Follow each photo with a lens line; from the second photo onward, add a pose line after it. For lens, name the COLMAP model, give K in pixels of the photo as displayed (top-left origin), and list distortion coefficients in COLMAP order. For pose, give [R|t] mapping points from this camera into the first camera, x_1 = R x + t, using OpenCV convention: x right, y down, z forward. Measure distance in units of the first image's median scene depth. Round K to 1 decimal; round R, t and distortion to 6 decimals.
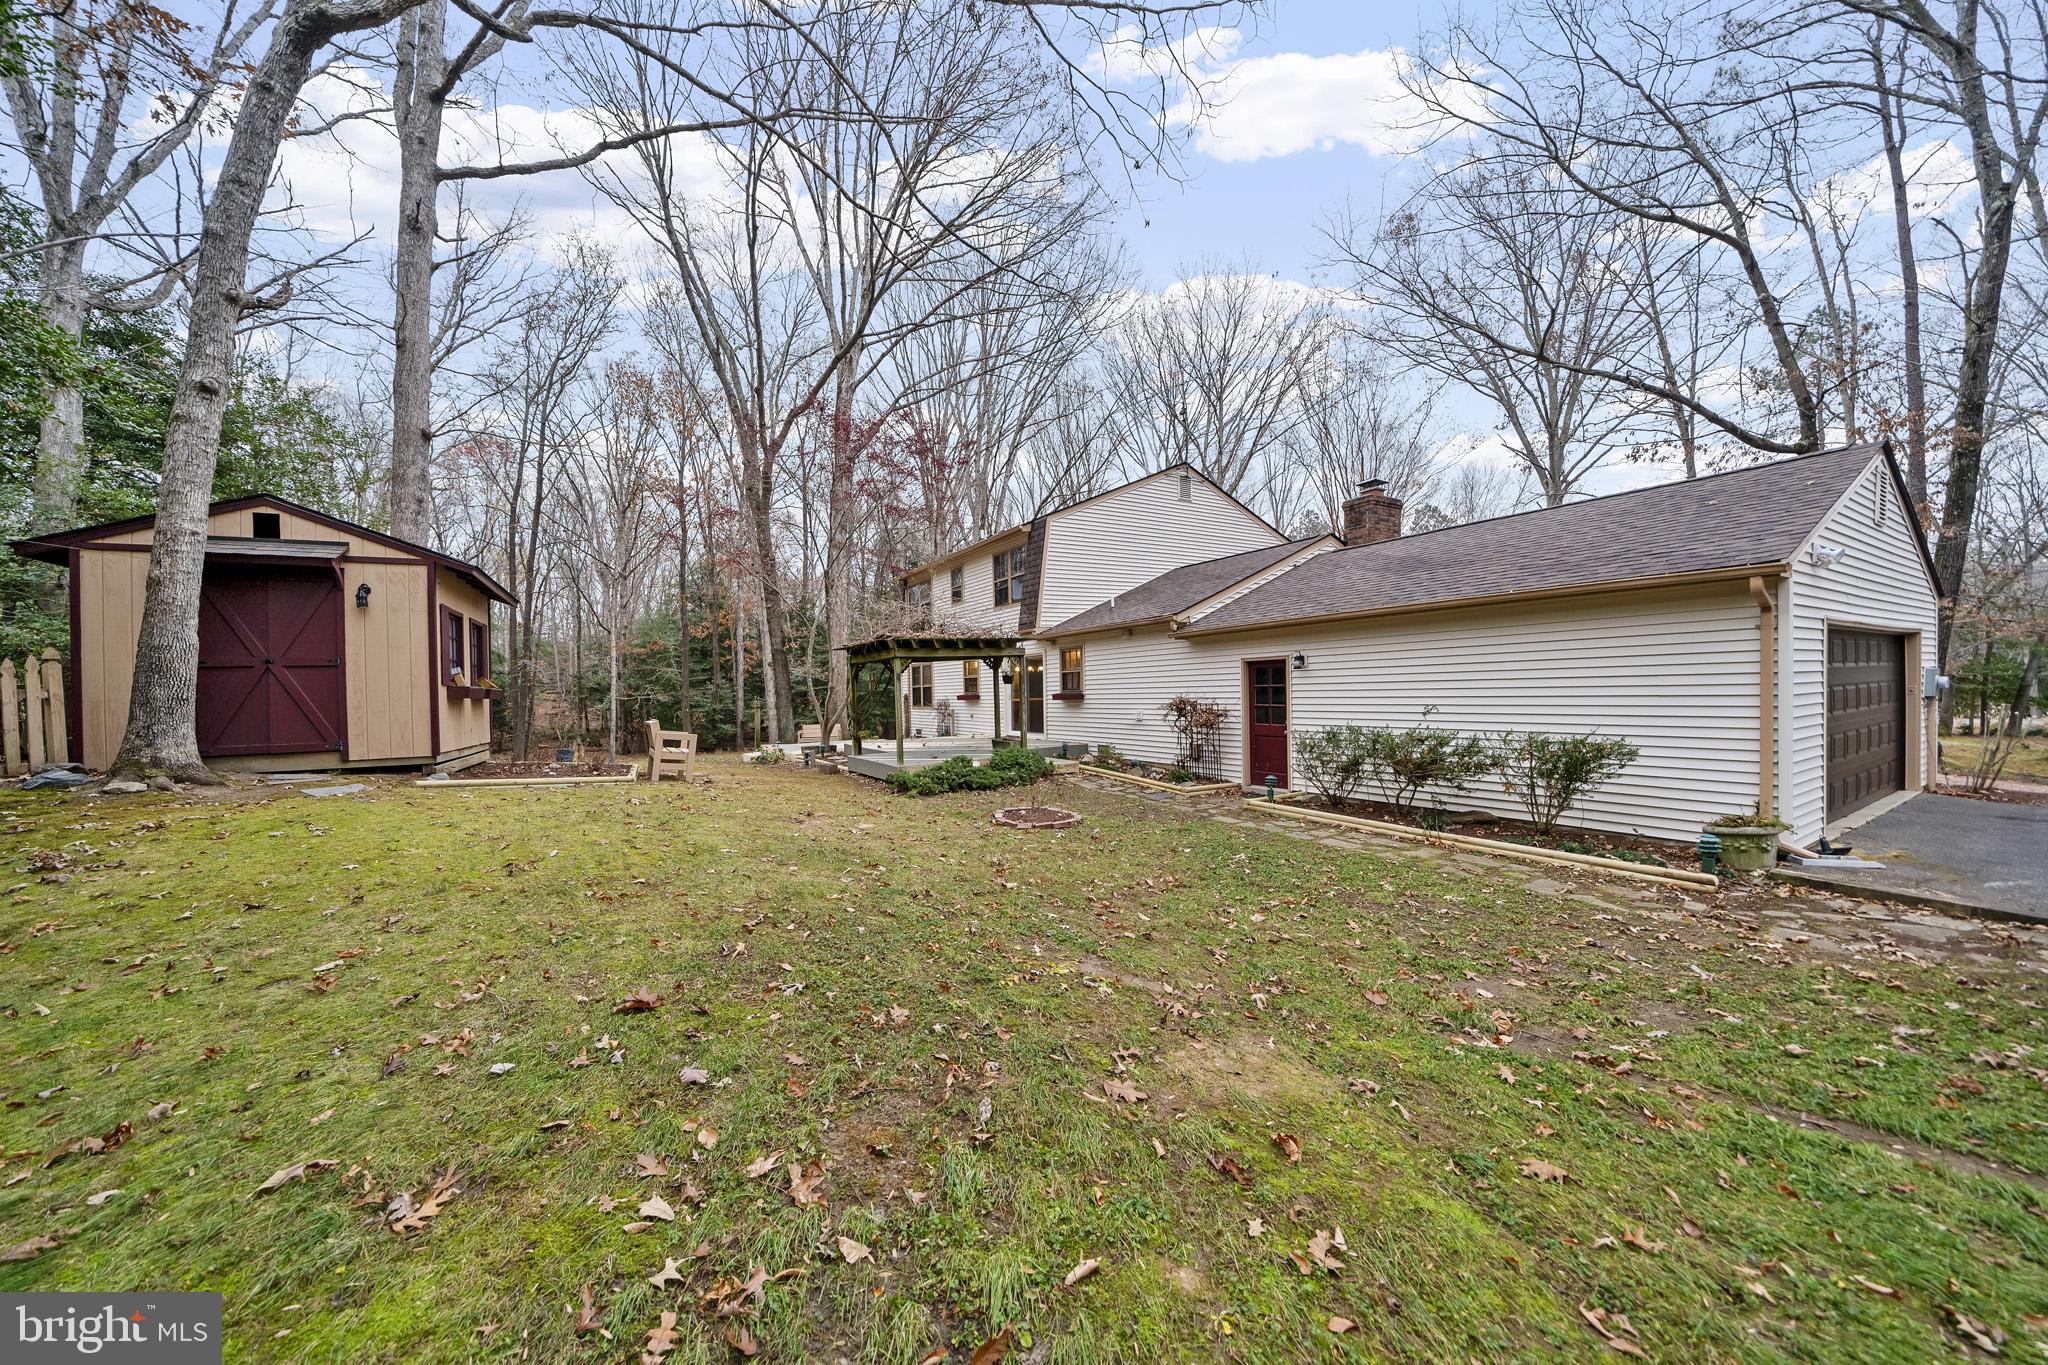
lens RADIAL K [[706.1, 0, 1026.1], [0, 706.1, 690.2], [0, 0, 1]] dist [0.001139, 0.000036]
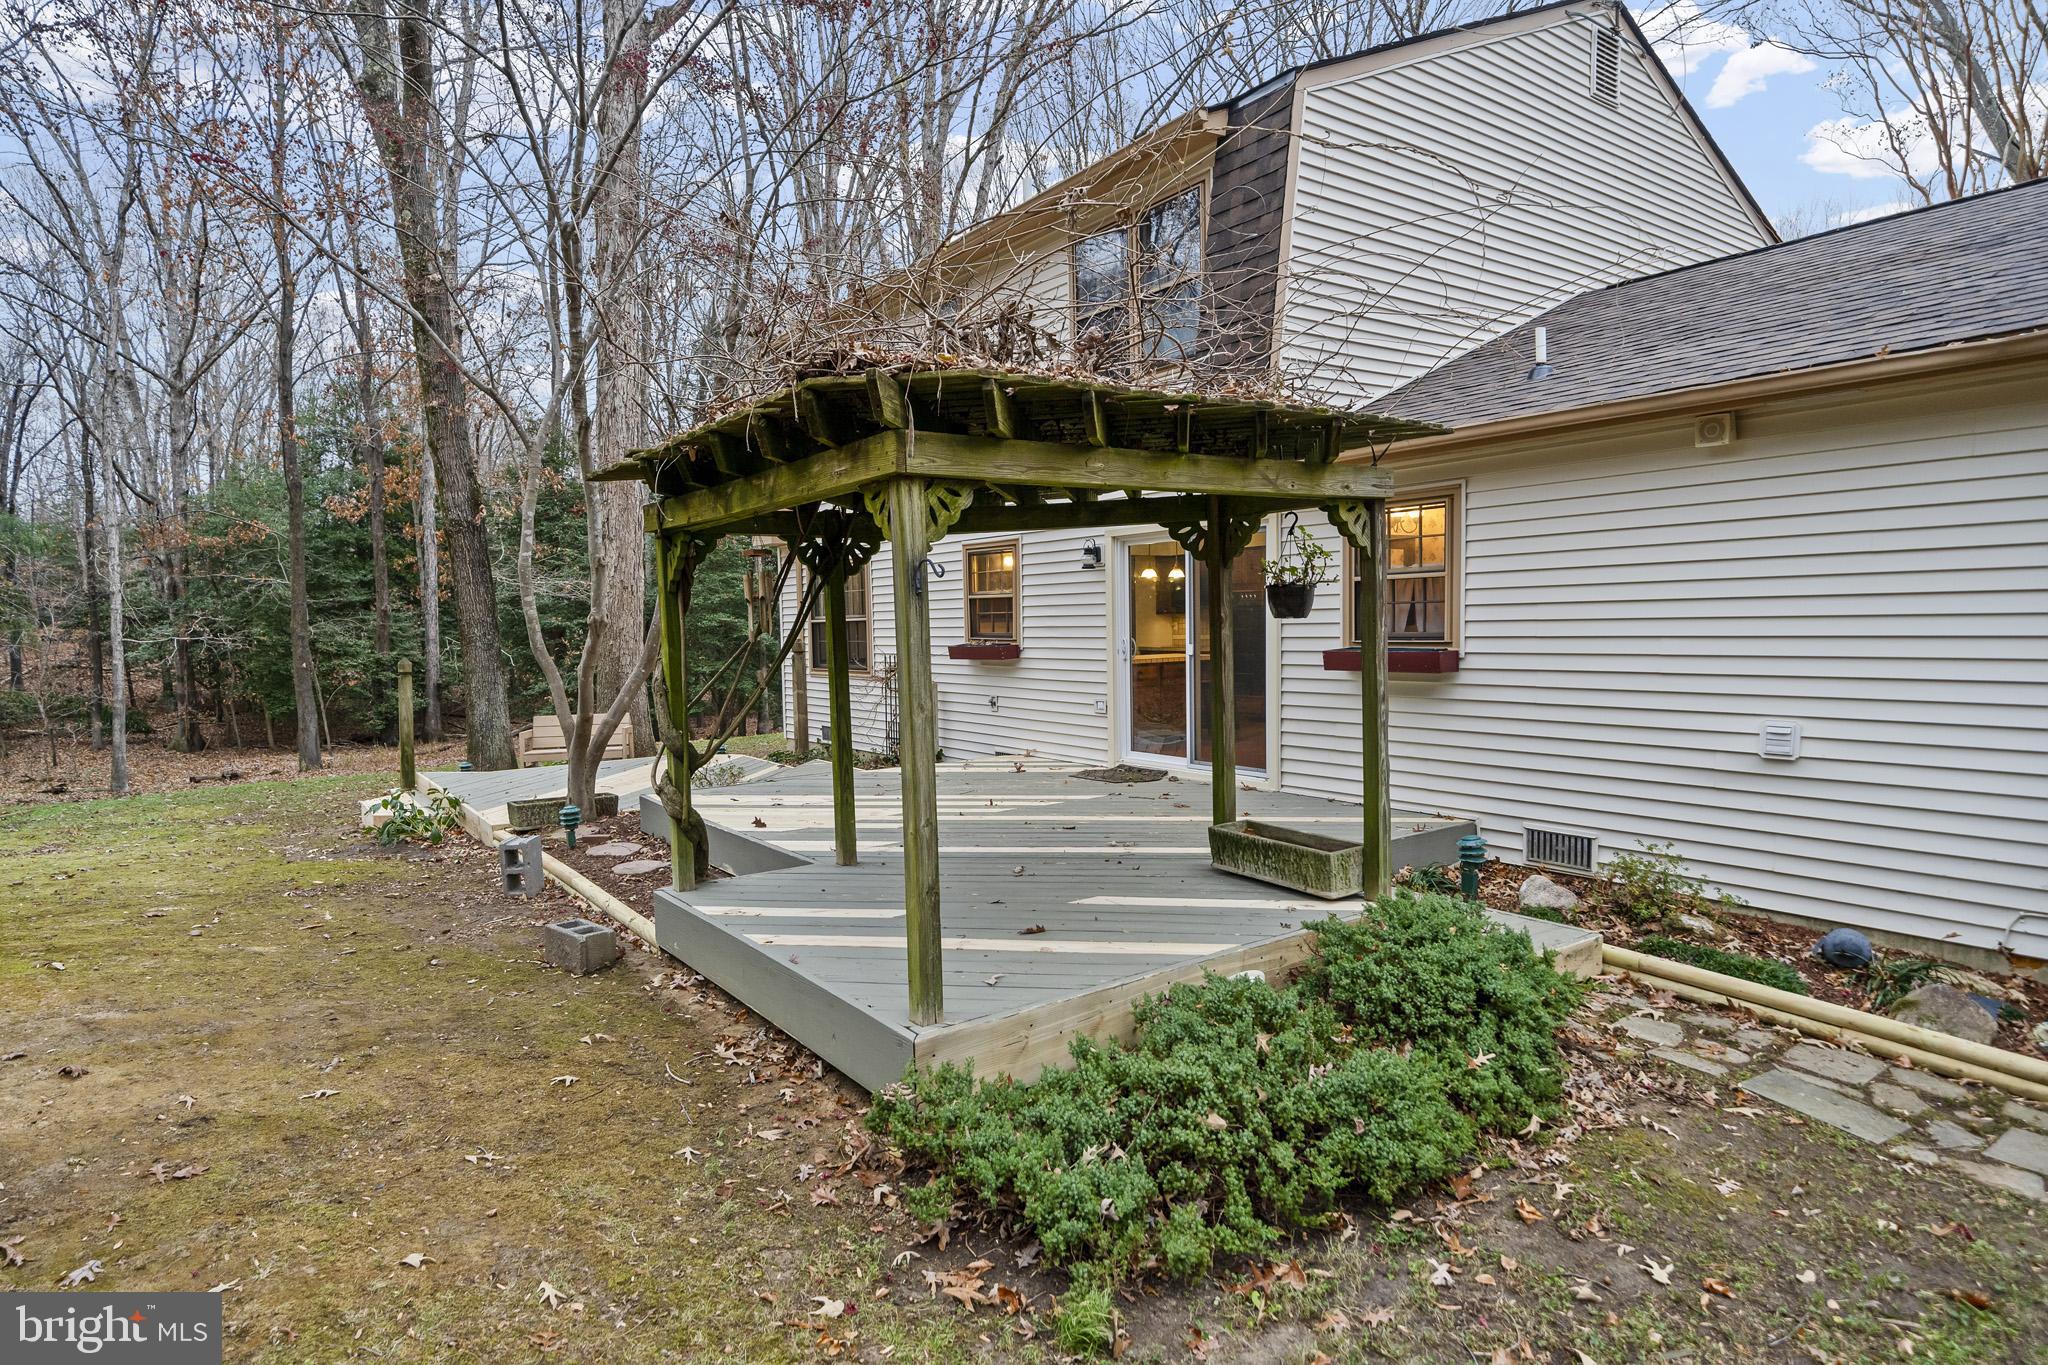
lens RADIAL K [[1141.5, 0, 1024.0], [0, 1141.5, 682.5], [0, 0, 1]] dist [0.000436, 0.000153]
pose [[0.997261, 0.000891, 0.073952, -0.120948], [-0.004660, 0.998697, 0.050814, -0.004538], [-0.073810, -0.051020, 0.995966, 0.471329]]
